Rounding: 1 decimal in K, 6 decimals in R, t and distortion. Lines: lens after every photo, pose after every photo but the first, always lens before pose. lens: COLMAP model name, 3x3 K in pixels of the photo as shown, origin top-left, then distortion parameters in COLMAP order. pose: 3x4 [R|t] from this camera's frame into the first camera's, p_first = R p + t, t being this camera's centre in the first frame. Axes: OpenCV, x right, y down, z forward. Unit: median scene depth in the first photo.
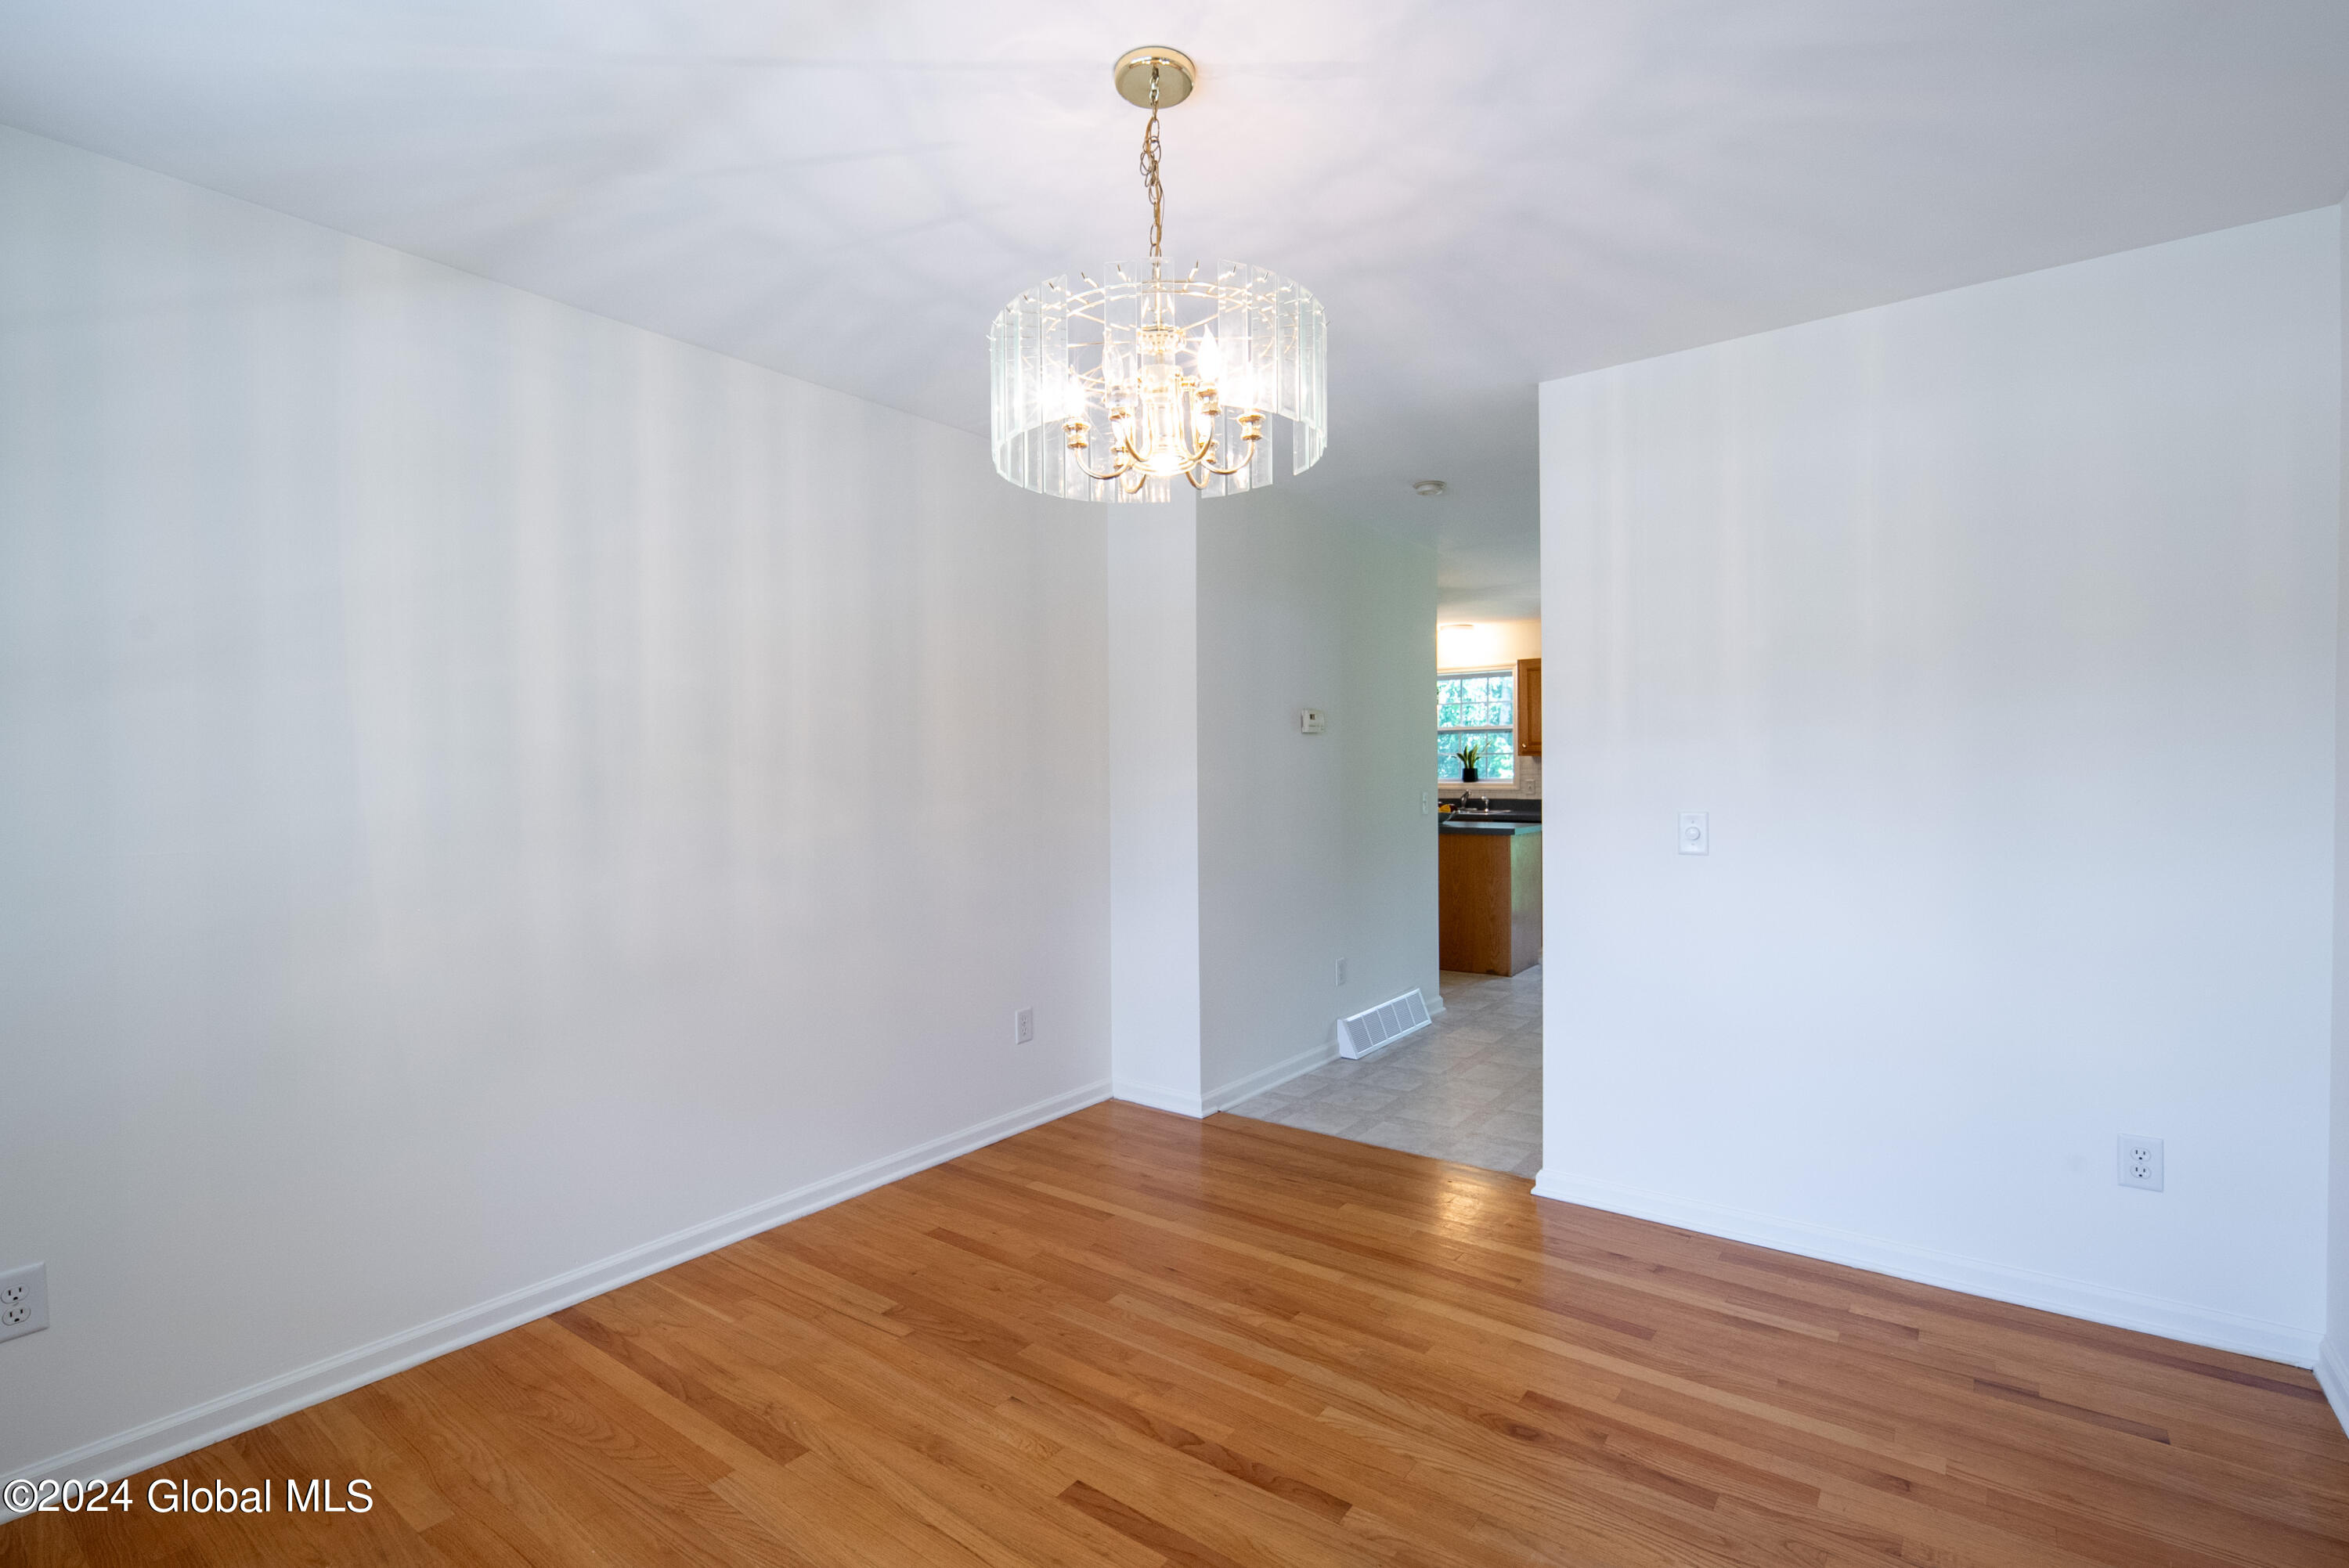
lens RADIAL K [[1047.1, 0, 1169.2], [0, 1047.1, 789.9], [0, 0, 1]] dist [0.000183, -0.000260]
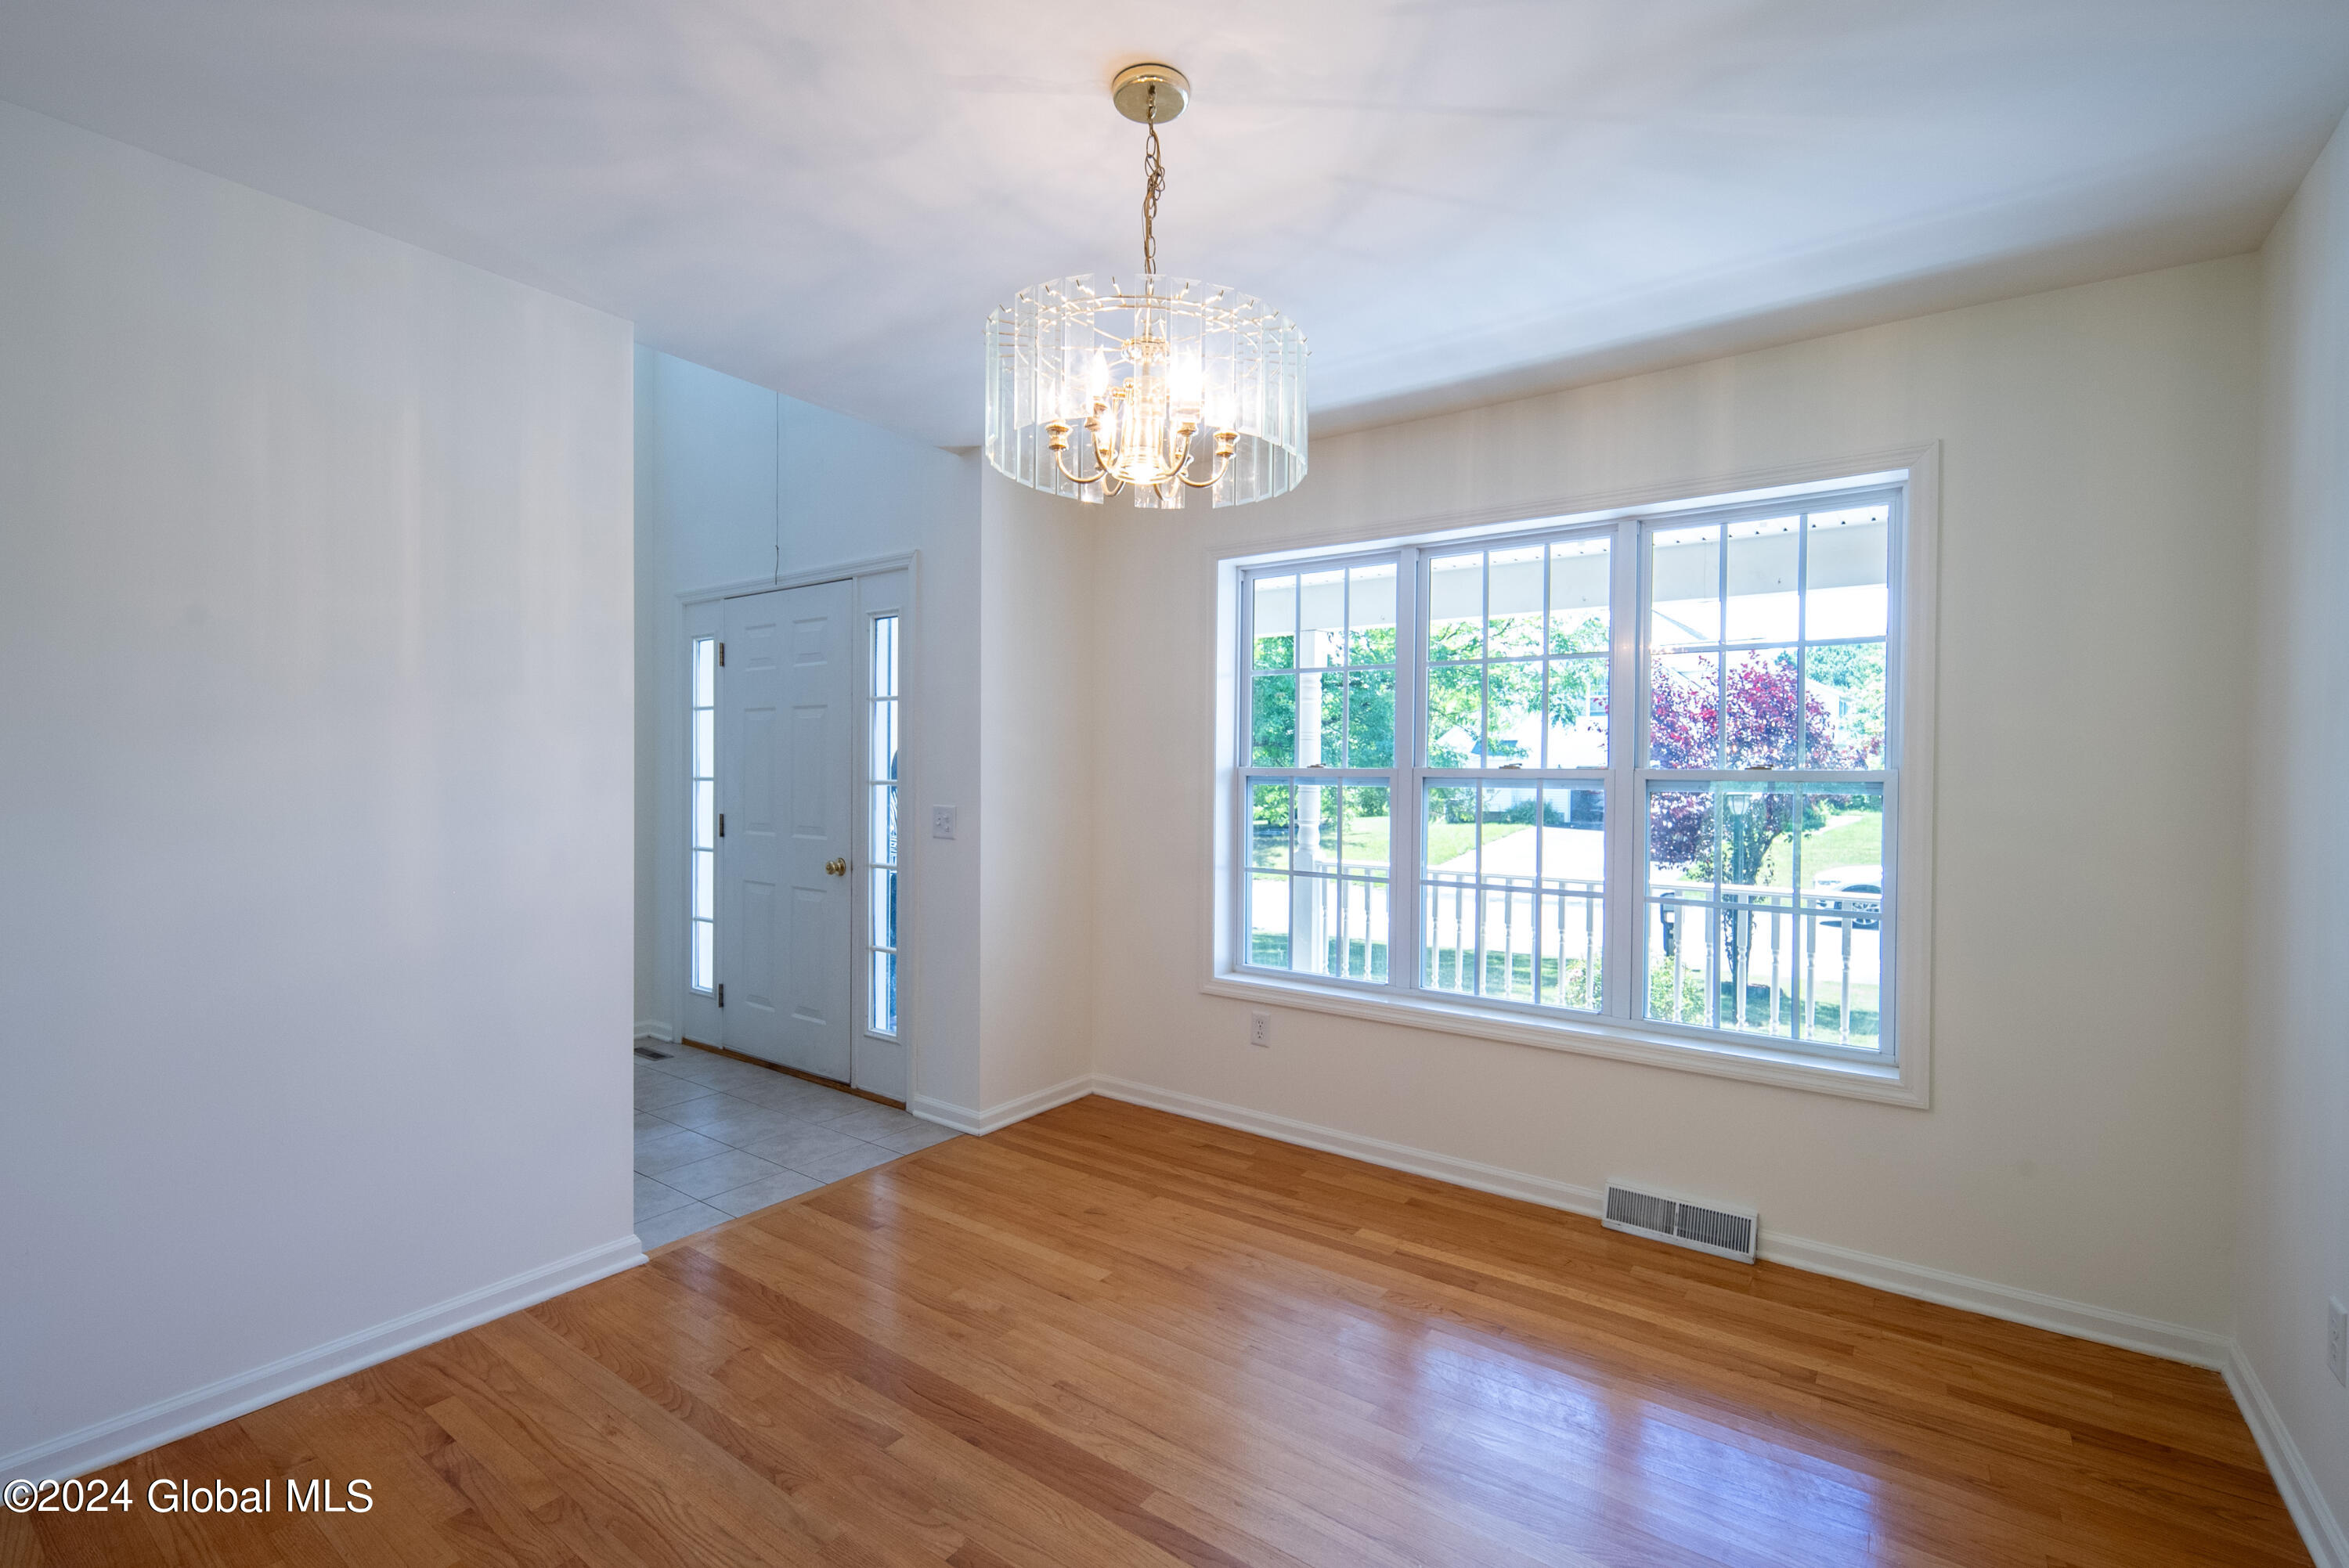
lens RADIAL K [[1047.1, 0, 1176.1], [0, 1047.1, 773.9], [0, 0, 1]] dist [0.000183, -0.000260]
pose [[-0.999662, 0.007613, -0.024869, -0.006932], [0.006971, 0.999642, 0.025828, -0.028214], [0.025057, 0.025646, -0.999357, 1.572869]]
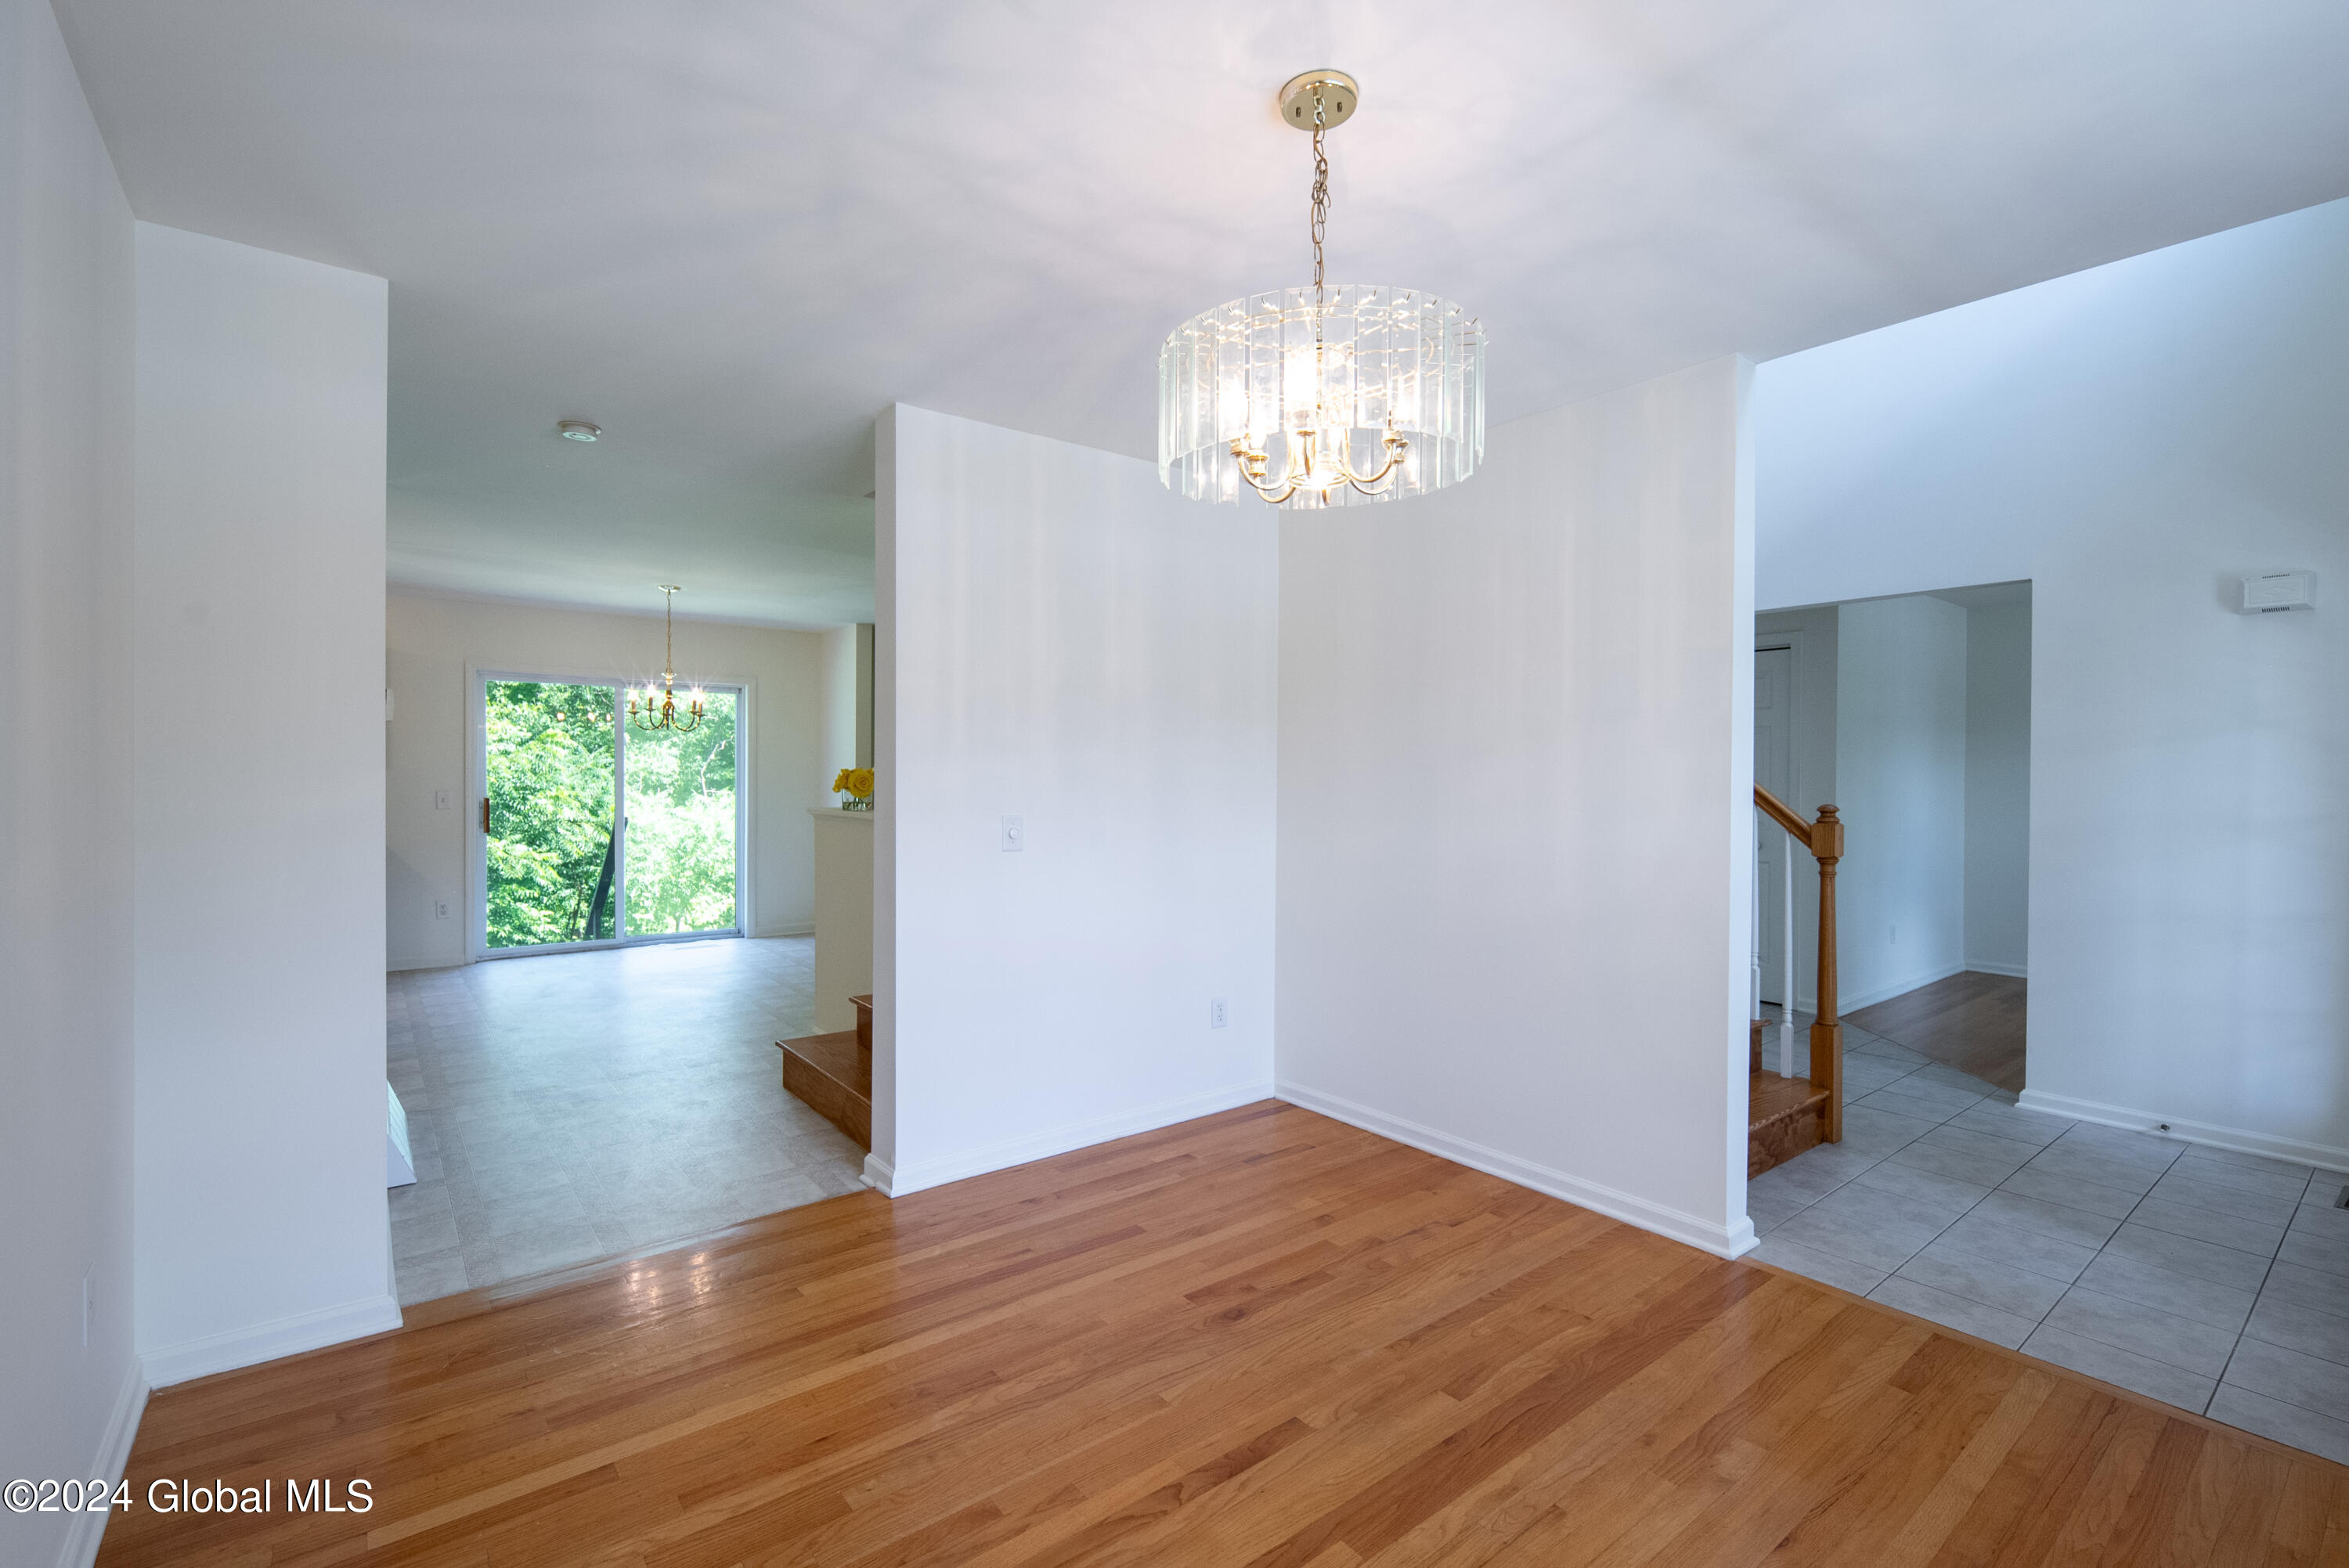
lens RADIAL K [[1047.1, 0, 1174.1], [0, 1047.1, 778.4], [0, 0, 1]] dist [0.000183, -0.000260]
pose [[0.258805, 0.010263, 0.965875, -0.798353], [0.011015, 0.999847, -0.013576, -0.000610], [-0.965867, 0.014152, 0.258652, 0.675458]]
